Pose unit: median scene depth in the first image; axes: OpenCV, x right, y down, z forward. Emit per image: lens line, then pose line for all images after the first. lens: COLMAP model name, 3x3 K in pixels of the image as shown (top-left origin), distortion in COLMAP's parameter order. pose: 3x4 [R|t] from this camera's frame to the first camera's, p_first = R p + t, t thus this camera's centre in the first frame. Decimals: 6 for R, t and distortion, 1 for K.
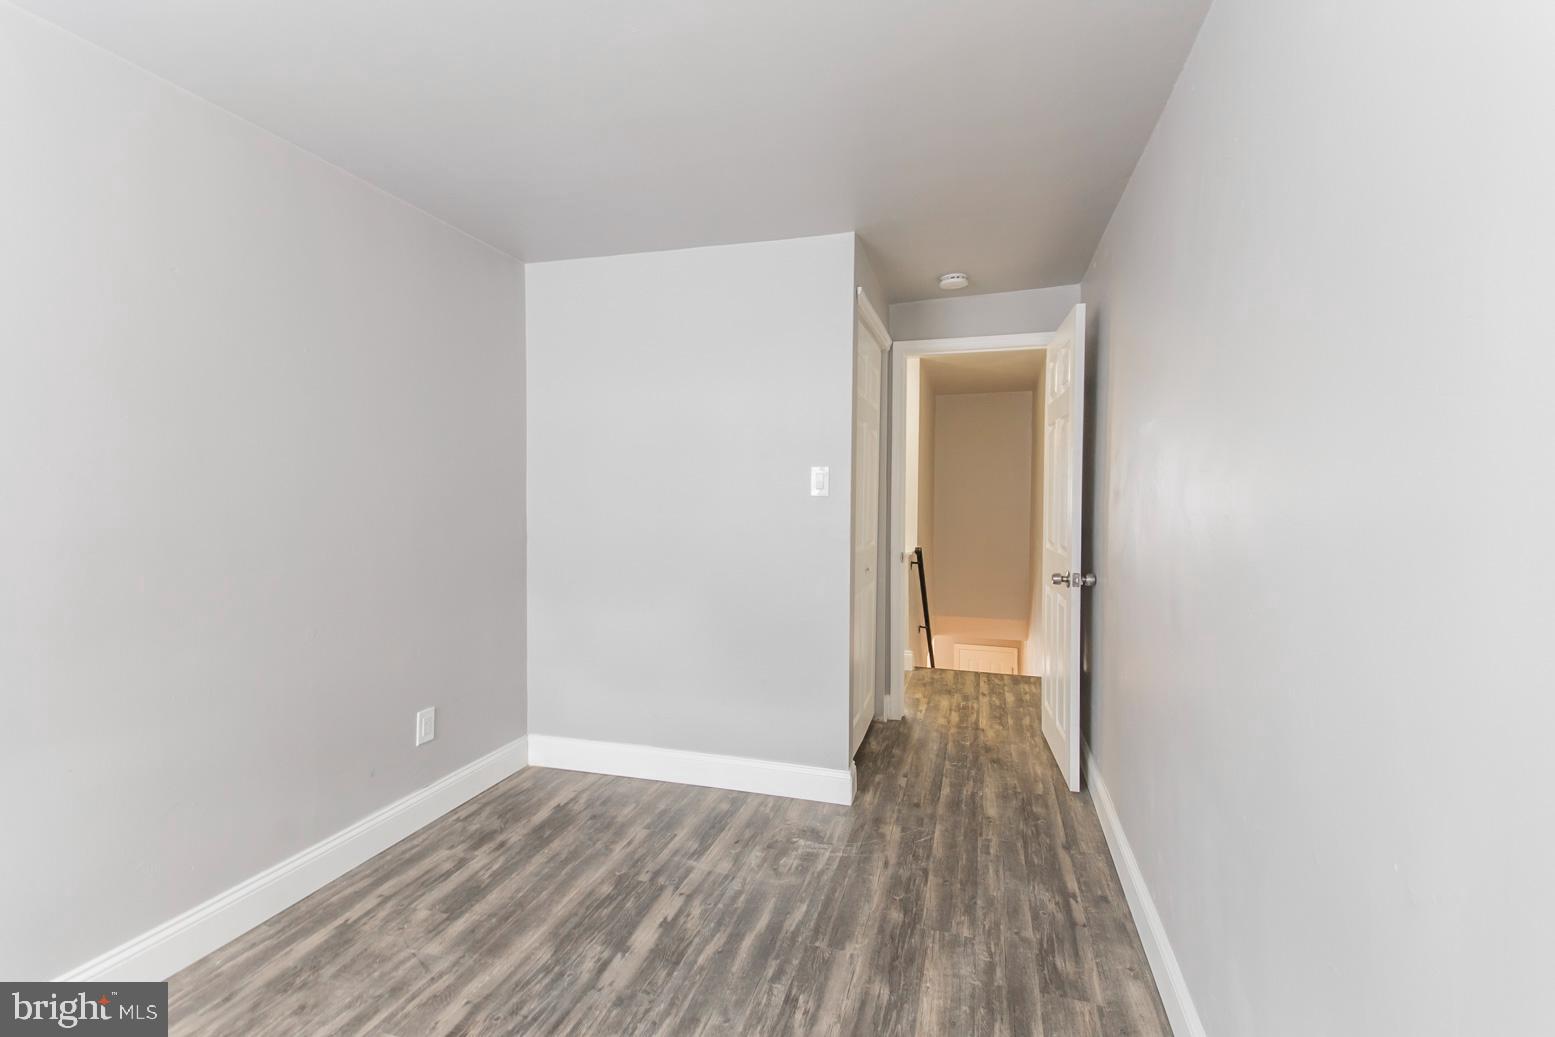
lens RADIAL K [[699.4, 0, 778.5], [0, 699.4, 514.0], [0, 0, 1]] dist [0.054635, -0.013506]
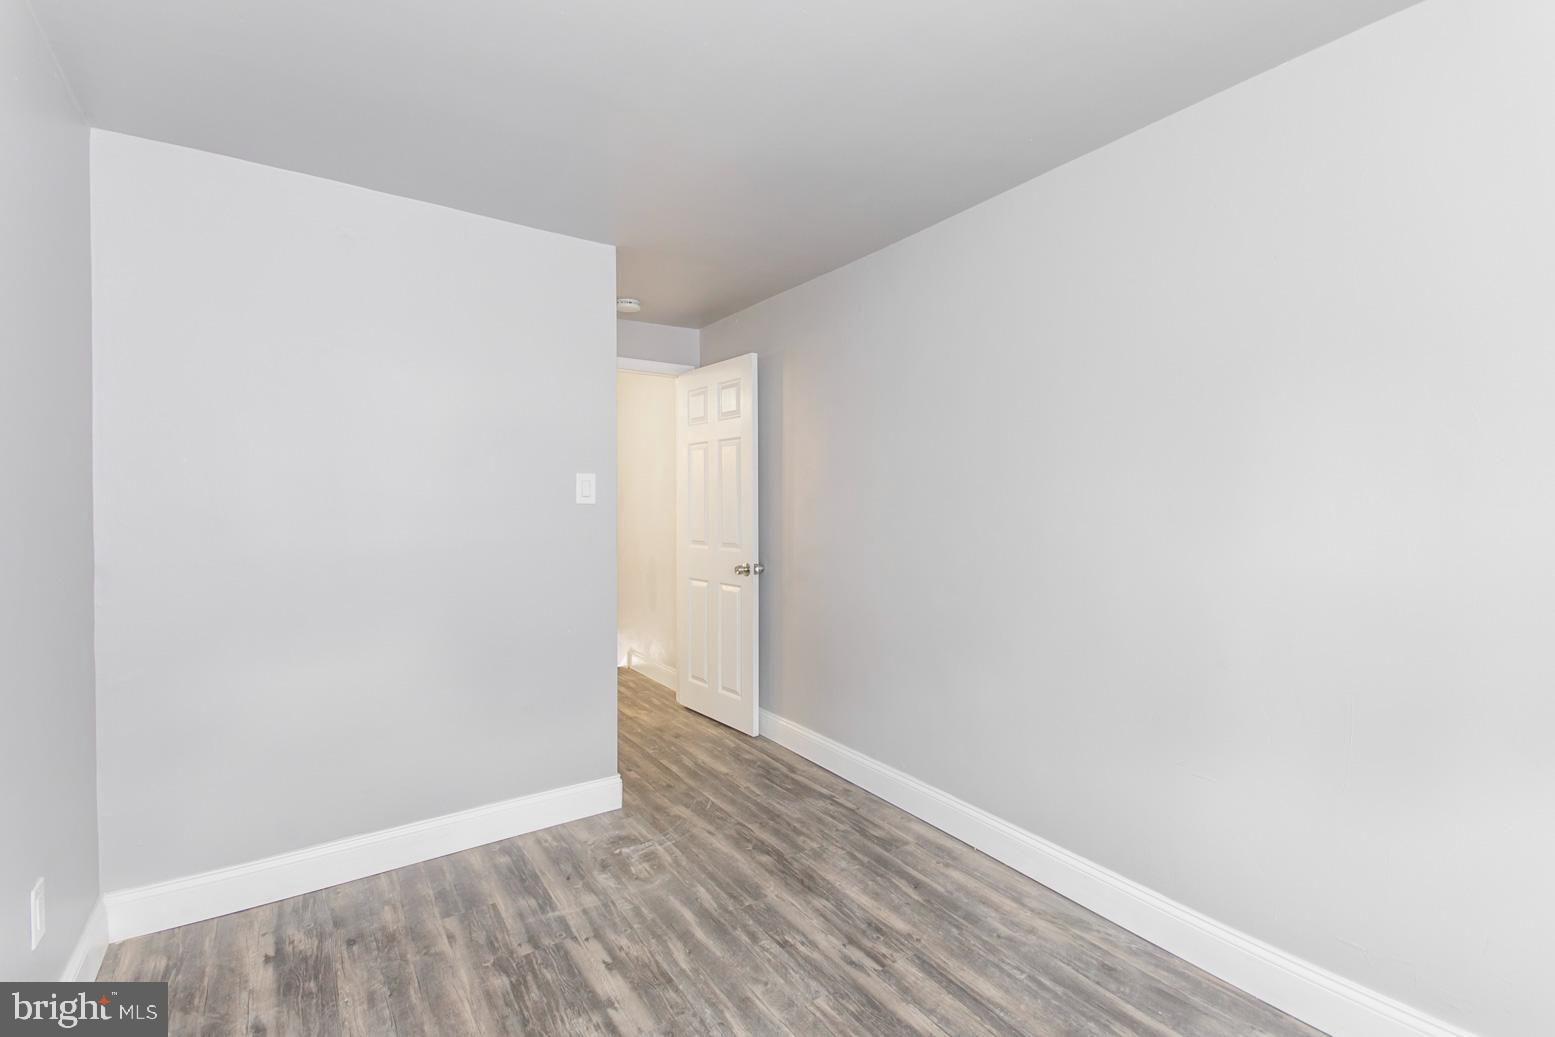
lens RADIAL K [[699.4, 0, 778.3], [0, 699.4, 517.0], [0, 0, 1]] dist [0.054635, -0.013506]
pose [[0.635004, -0.019036, 0.772275, -0.642093], [0.025685, 0.999664, 0.003522, -0.004901], [-0.772082, 0.017599, 0.635279, 0.203960]]
